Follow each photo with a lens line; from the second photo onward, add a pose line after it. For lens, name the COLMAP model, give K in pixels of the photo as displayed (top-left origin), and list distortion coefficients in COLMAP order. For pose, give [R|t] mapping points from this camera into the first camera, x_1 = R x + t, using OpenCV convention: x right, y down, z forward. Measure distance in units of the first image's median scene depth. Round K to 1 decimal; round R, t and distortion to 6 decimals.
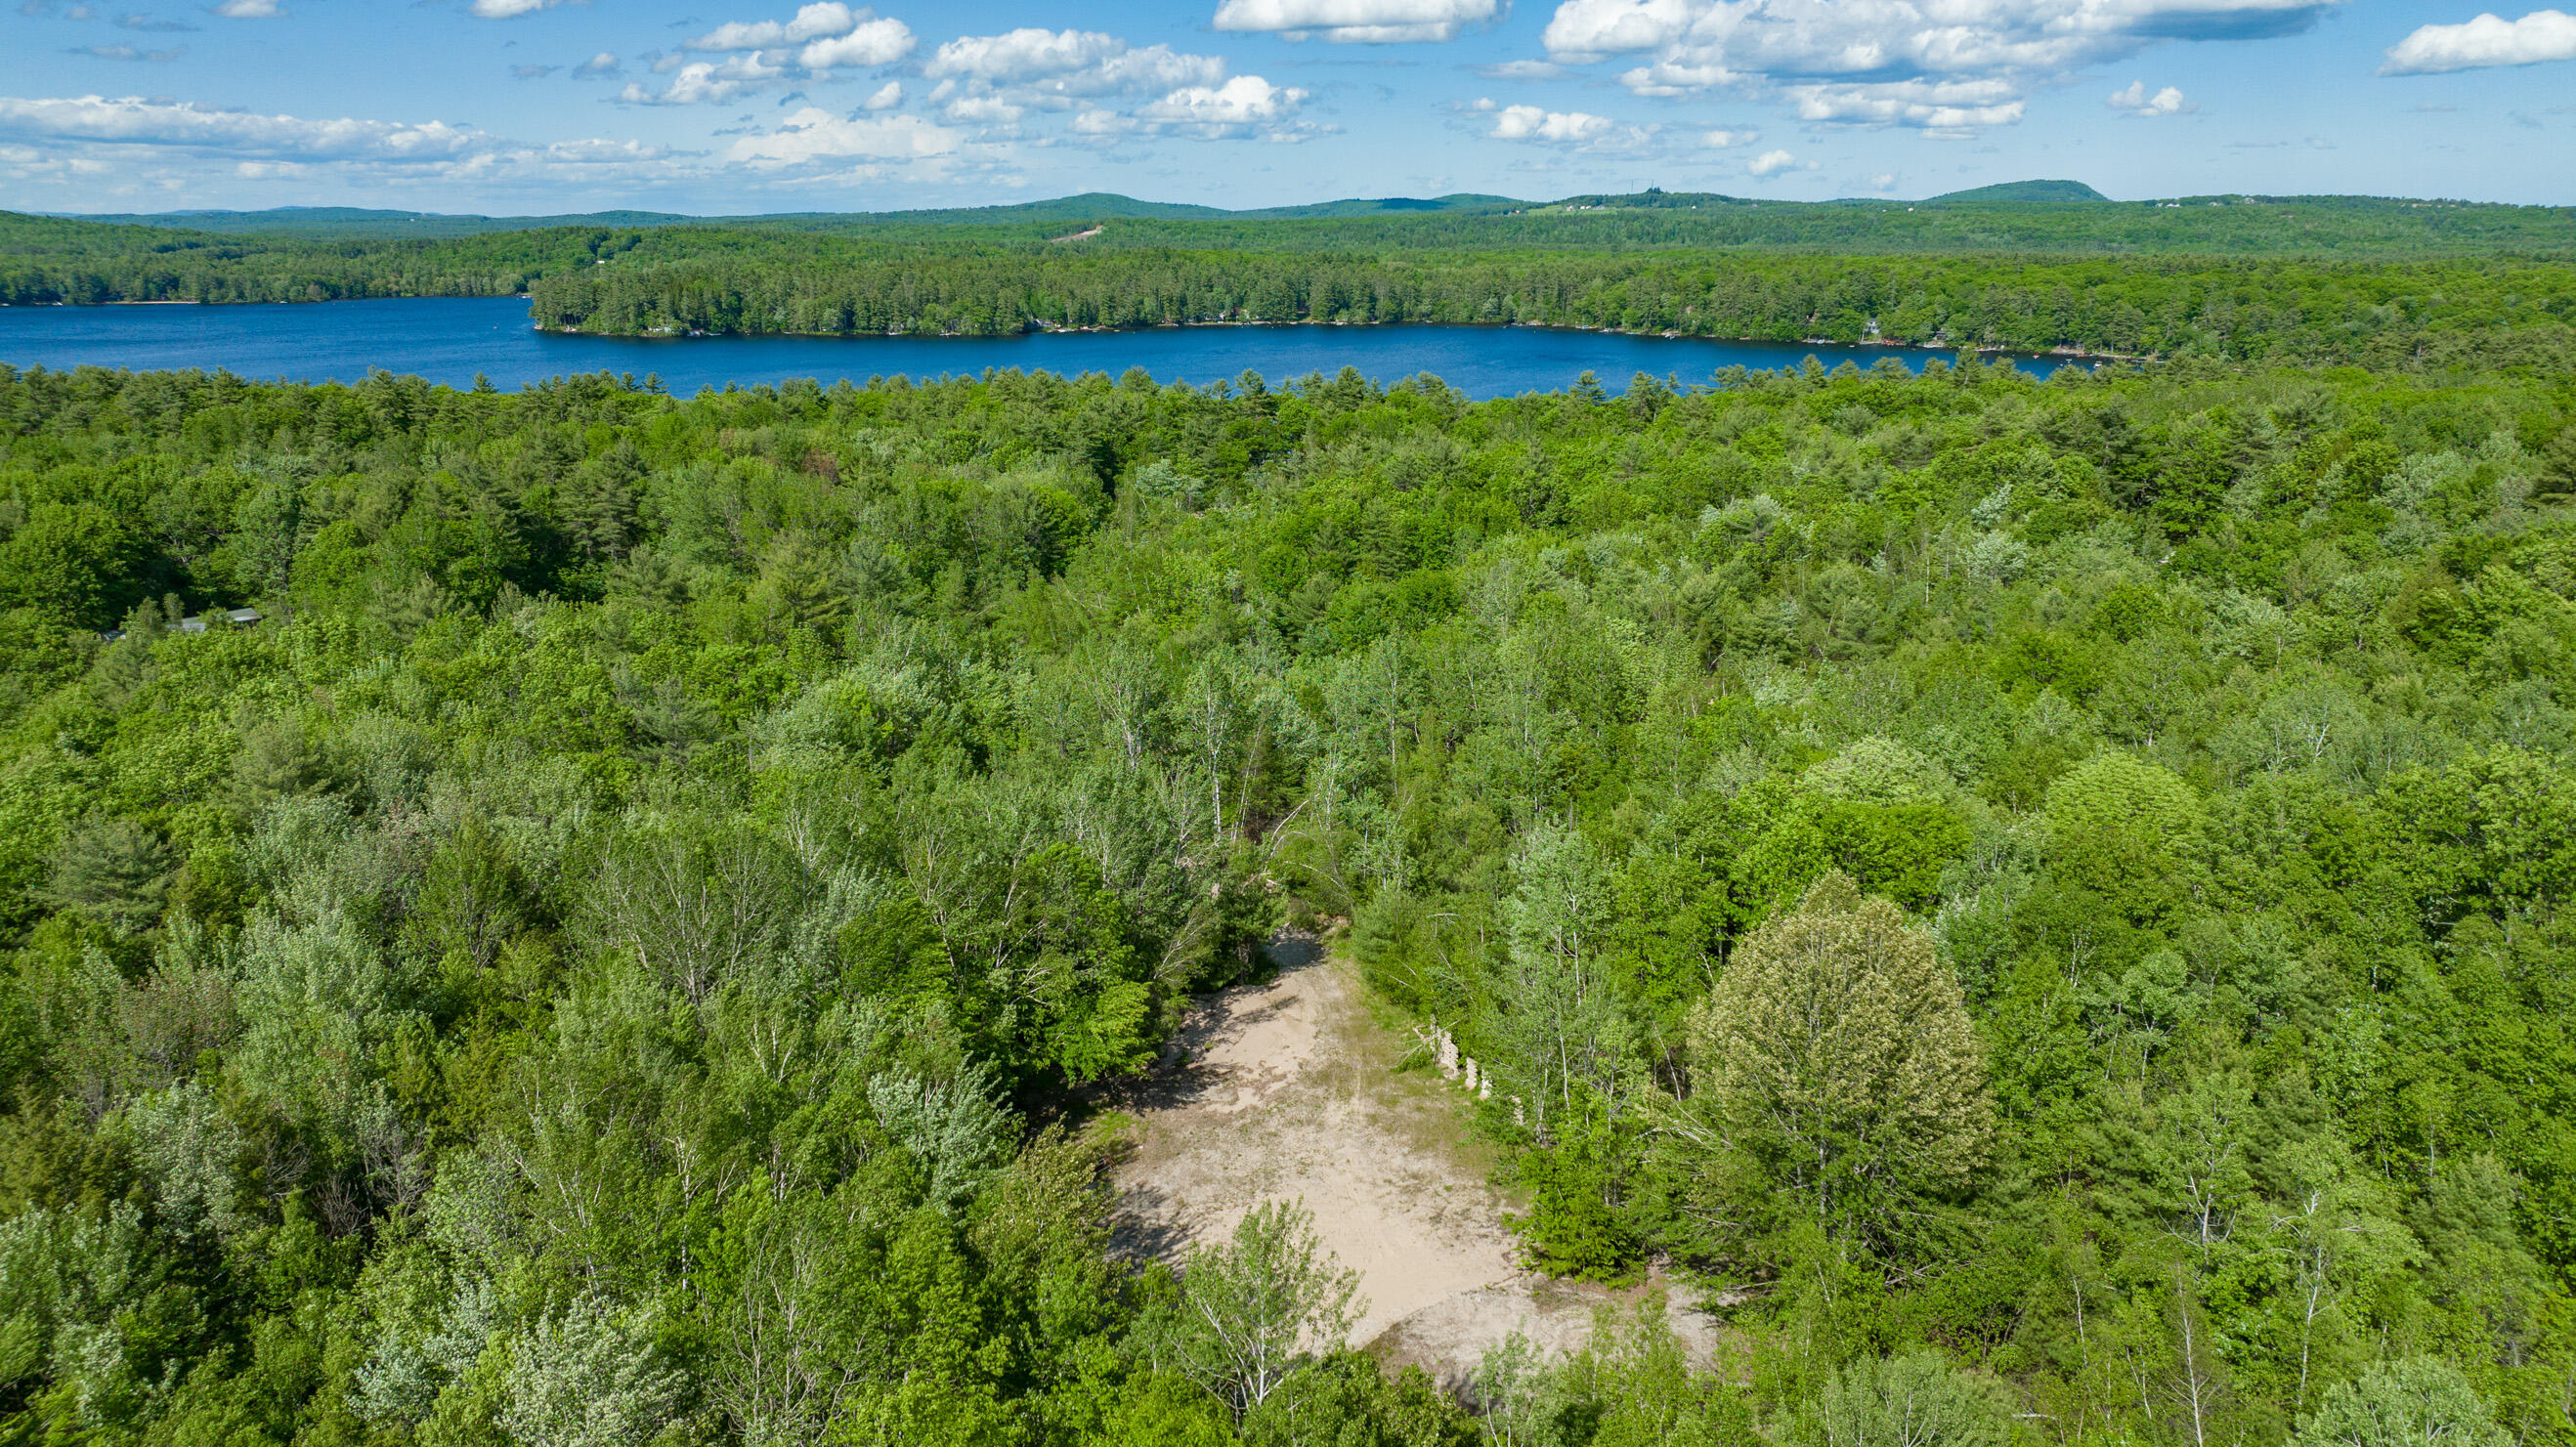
lens RADIAL K [[1830.9, 0, 1257.2], [0, 1830.9, 766.6], [0, 0, 1]] dist [-0.053912, 0.067340]
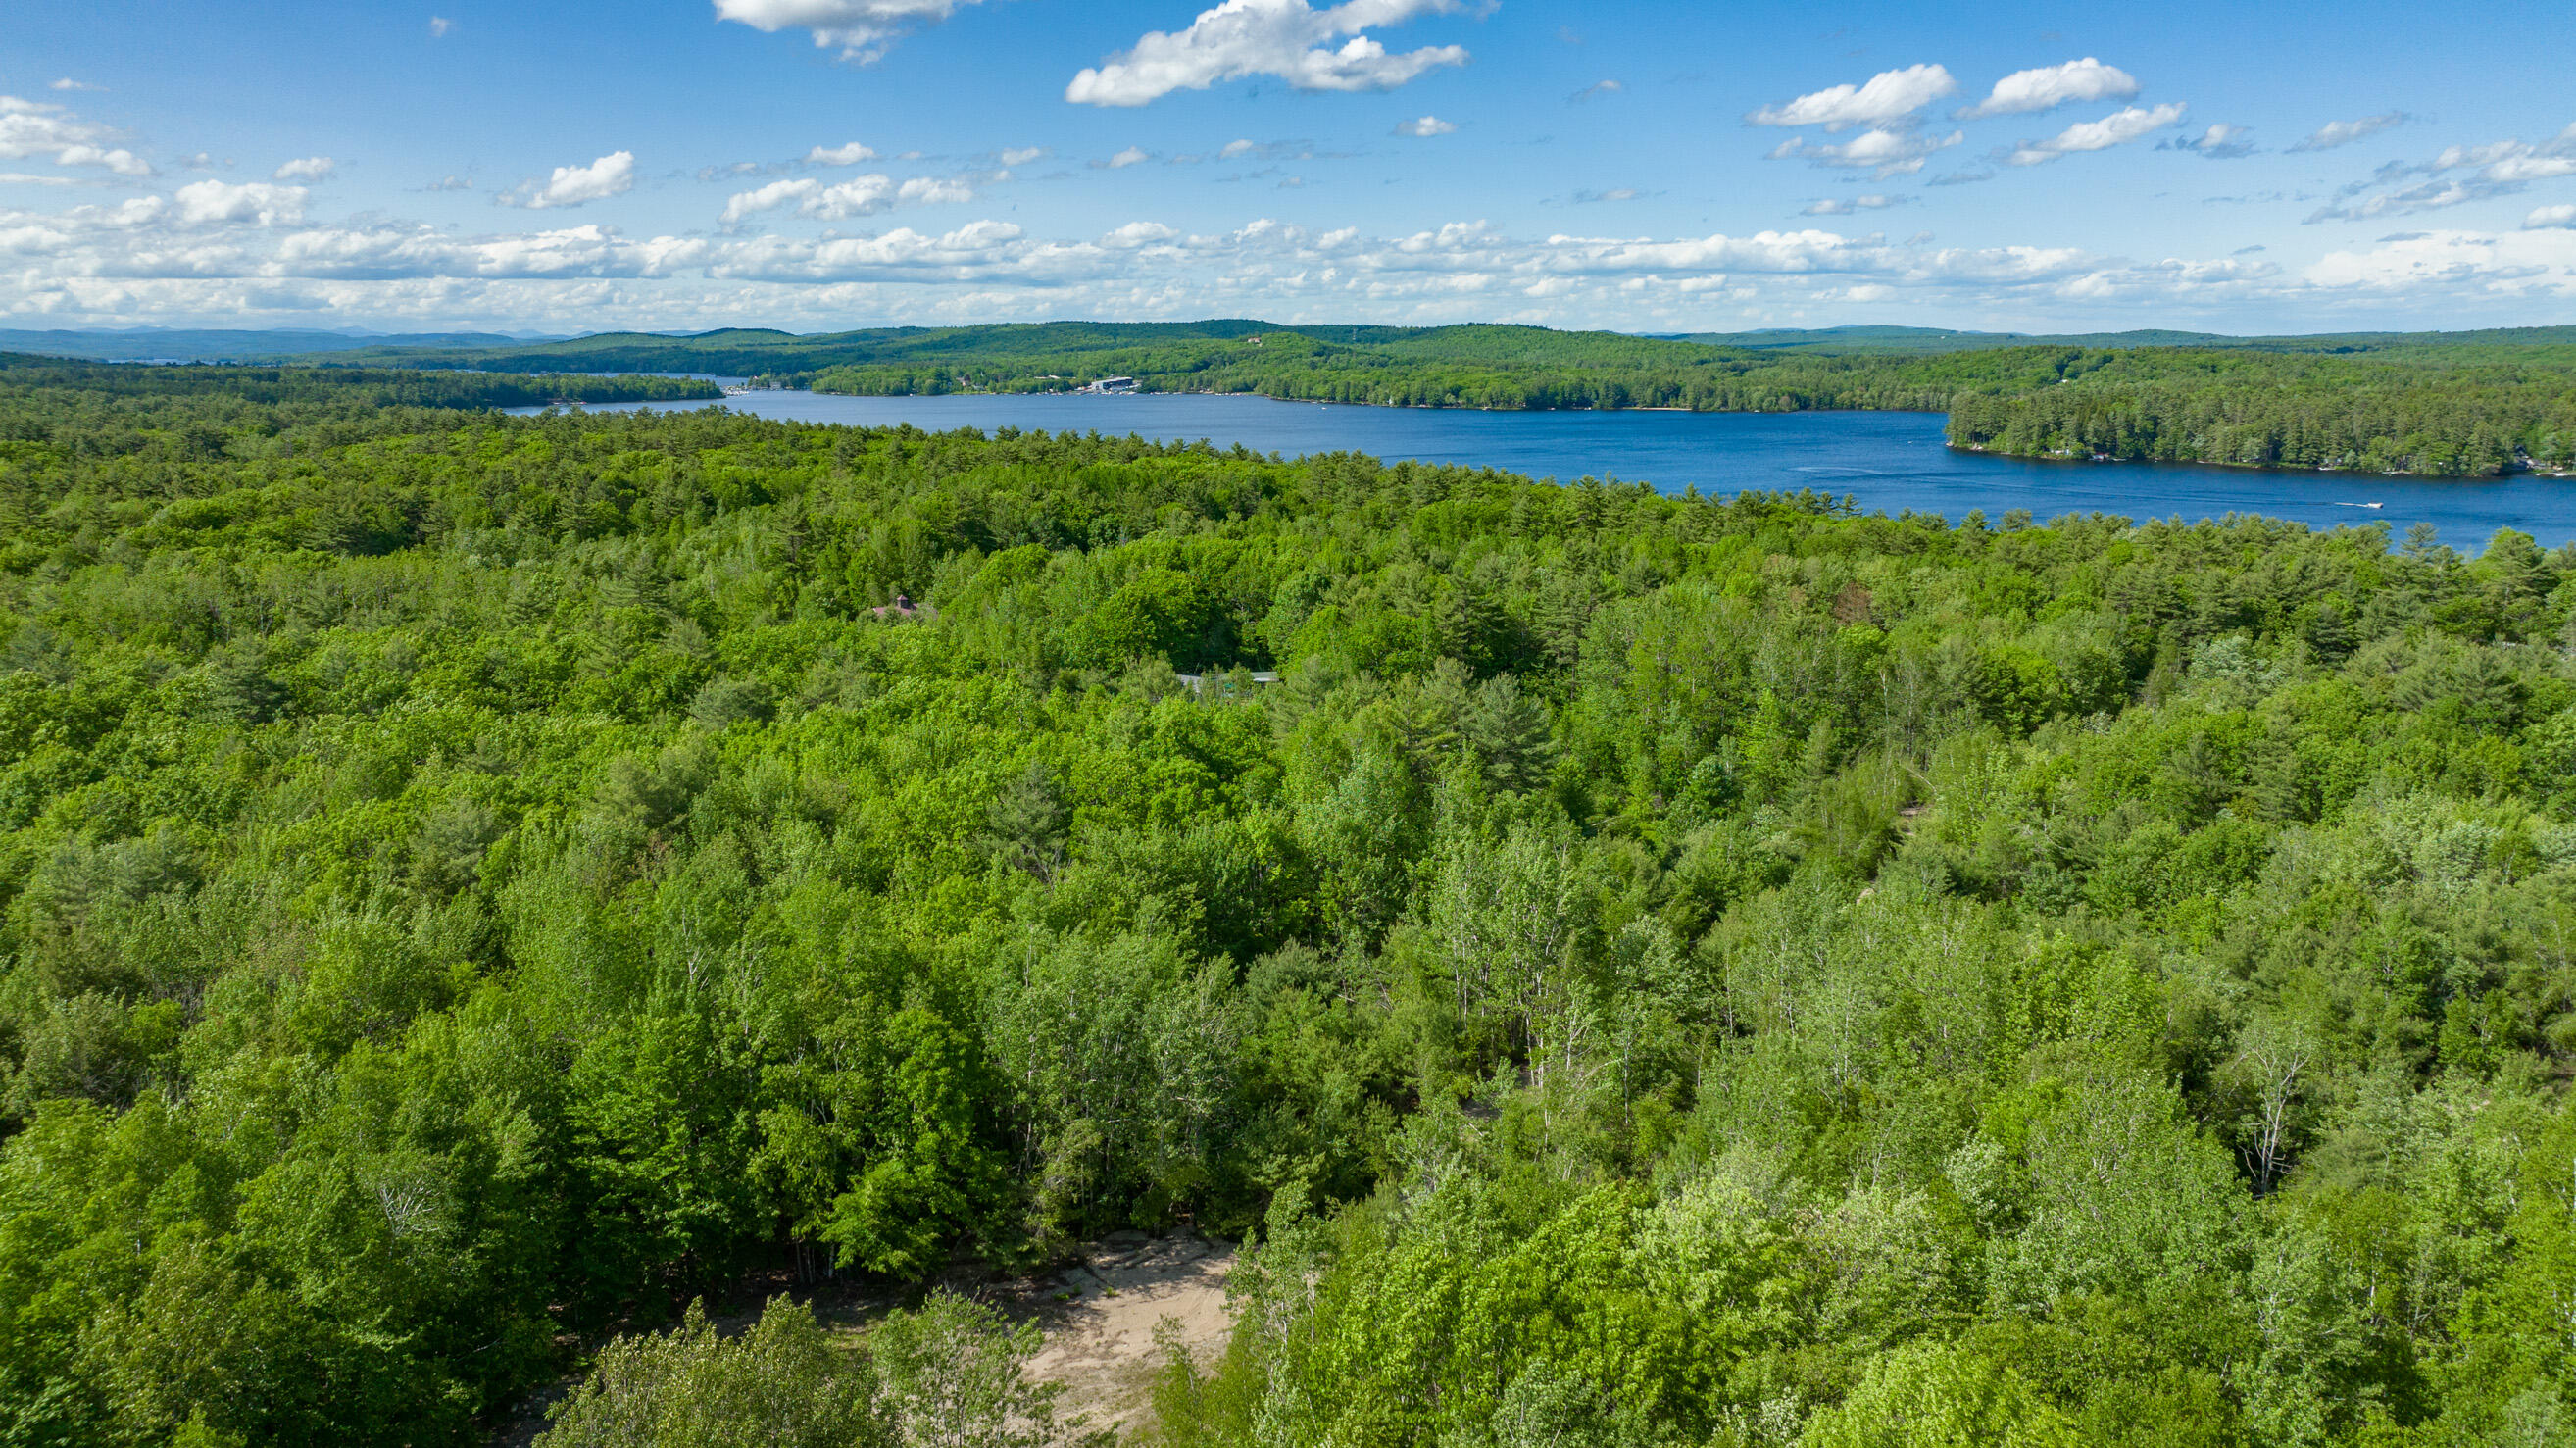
lens RADIAL K [[1831.2, 0, 1278.1], [0, 1831.2, 741.0], [0, 0, 1]] dist [-0.053912, 0.067340]
pose [[0.711695, 0.148830, -0.686542, 0.045111], [-0.199135, 0.979954, 0.006005, -0.008644], [0.673673, 0.132441, 0.727065, 0.025698]]
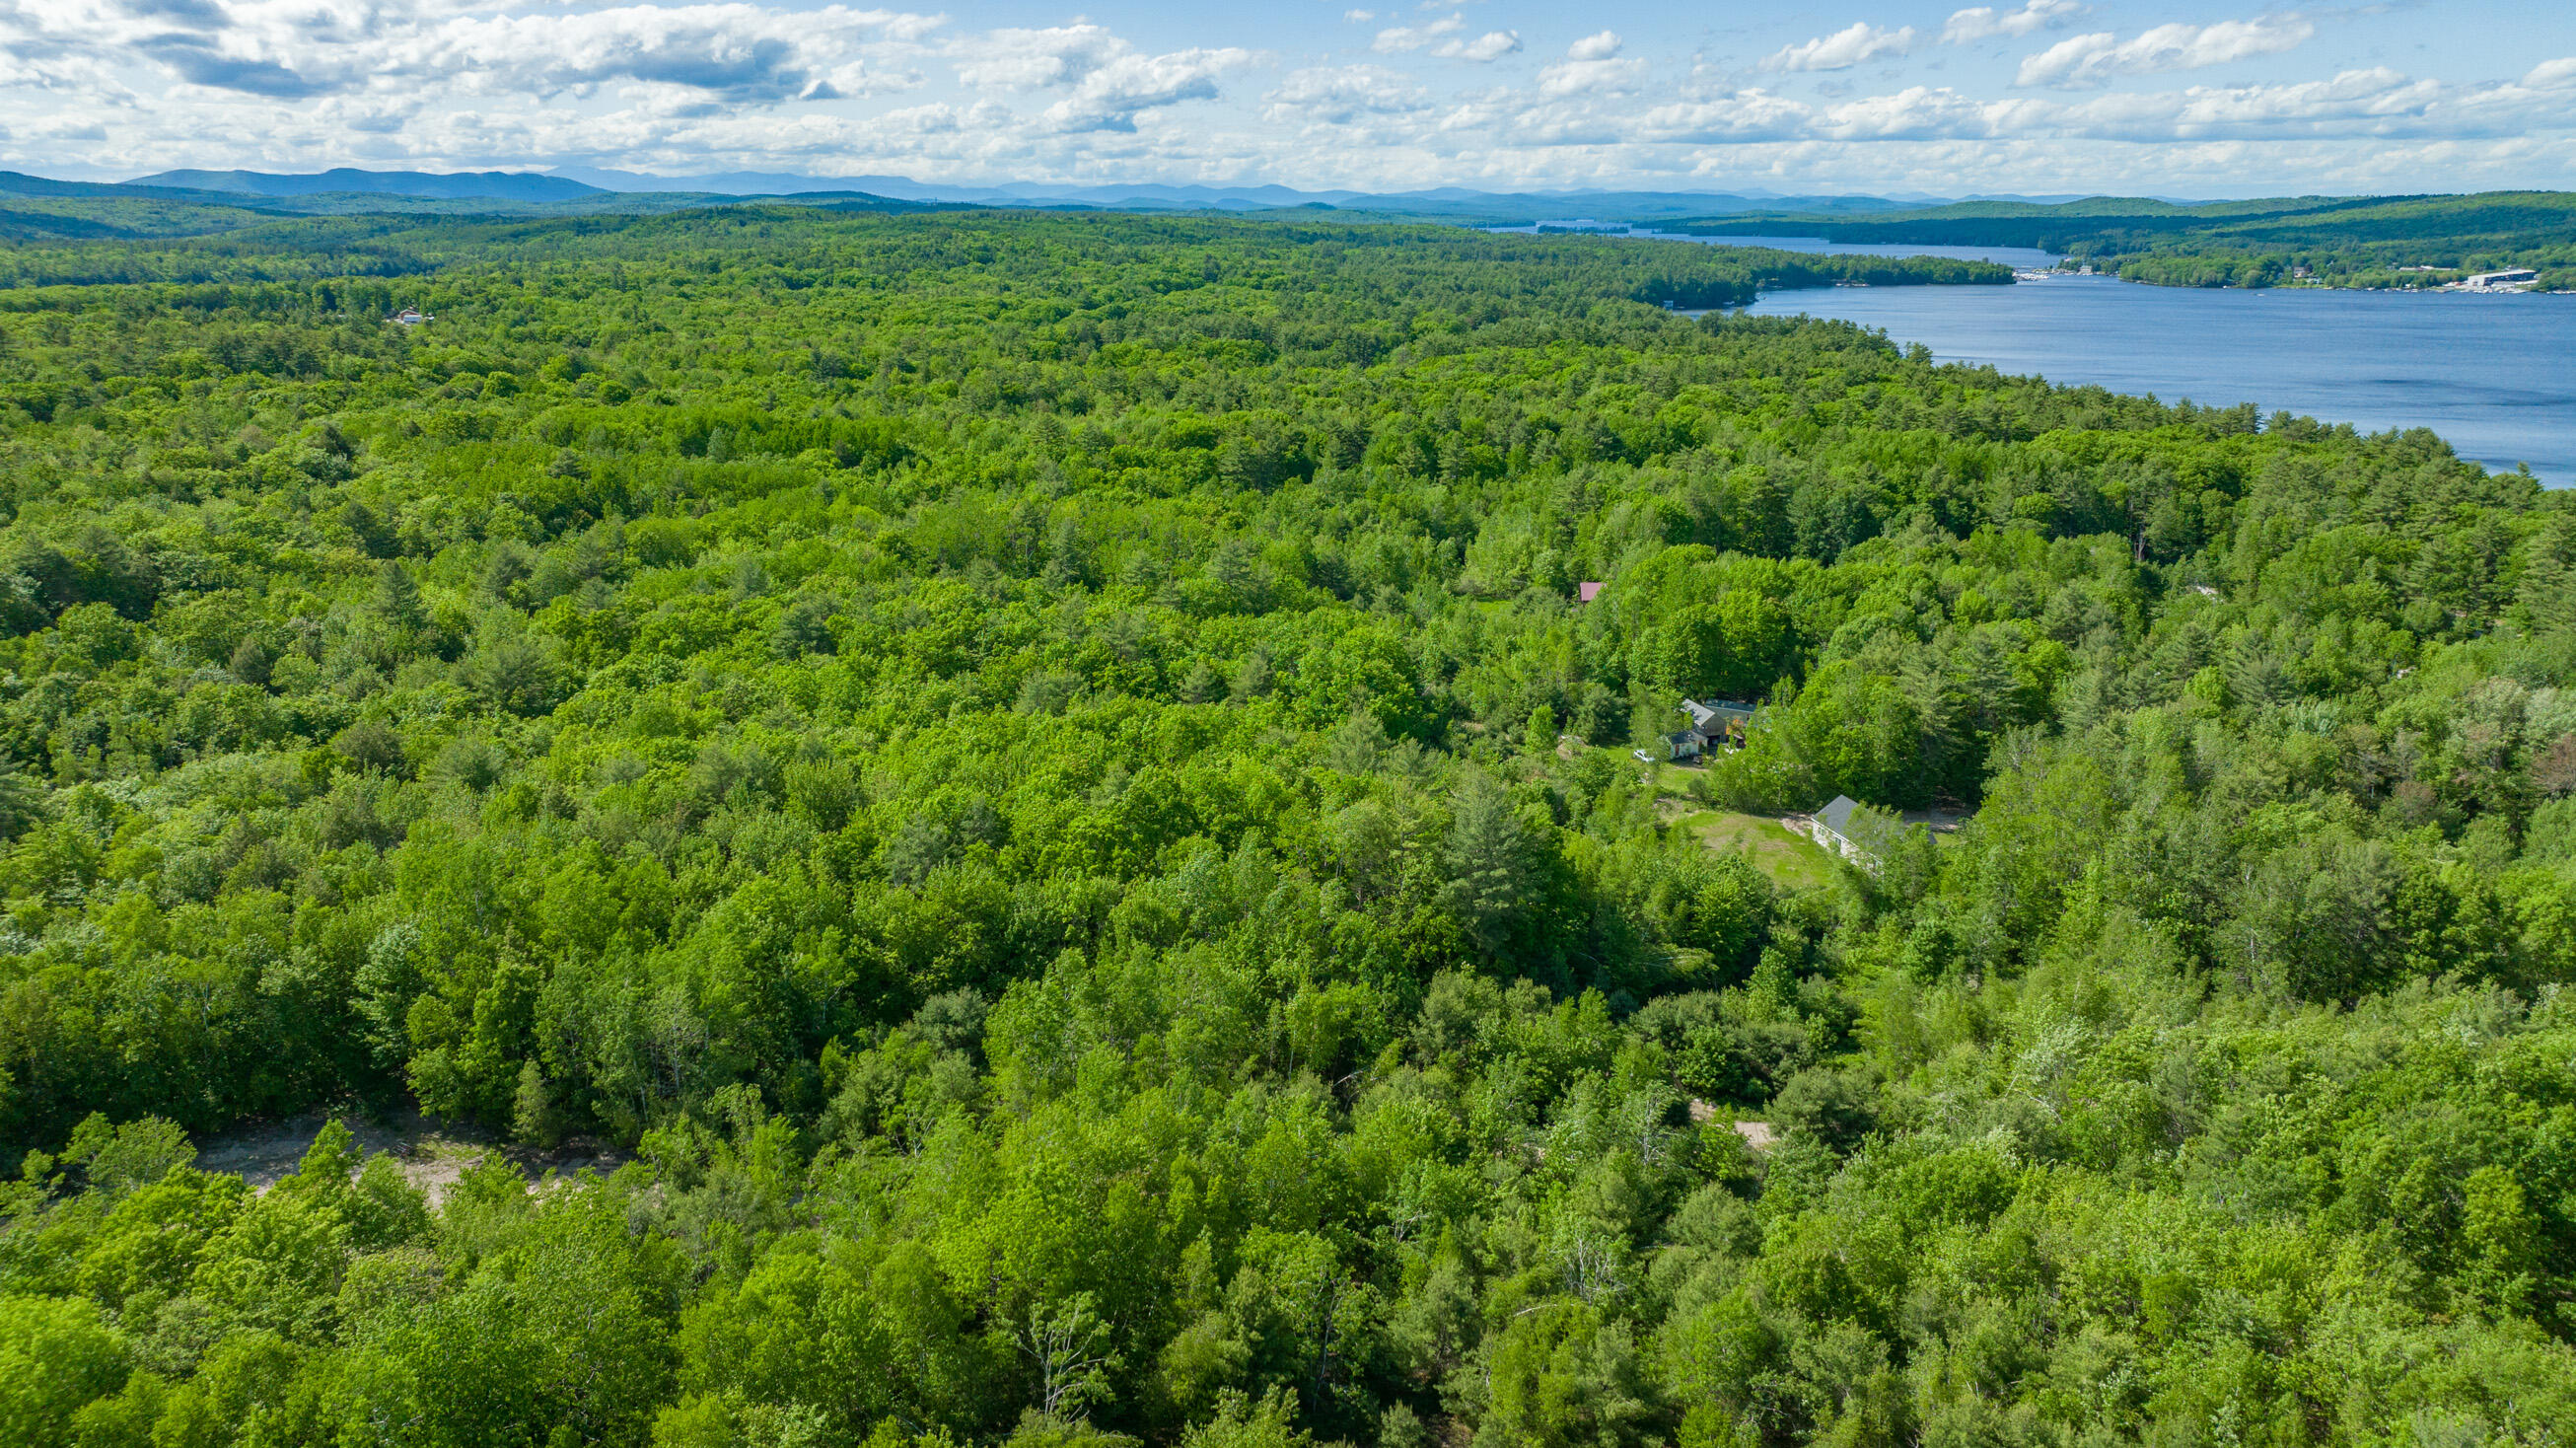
lens RADIAL K [[1831.2, 0, 1271.6], [0, 1831.2, 731.5], [0, 0, 1]] dist [-0.053912, 0.067340]
pose [[0.072846, 0.276351, -0.958292, 0.084628], [-0.285469, 0.926421, 0.245460, -0.040360], [0.955615, 0.255682, 0.146376, 0.087344]]
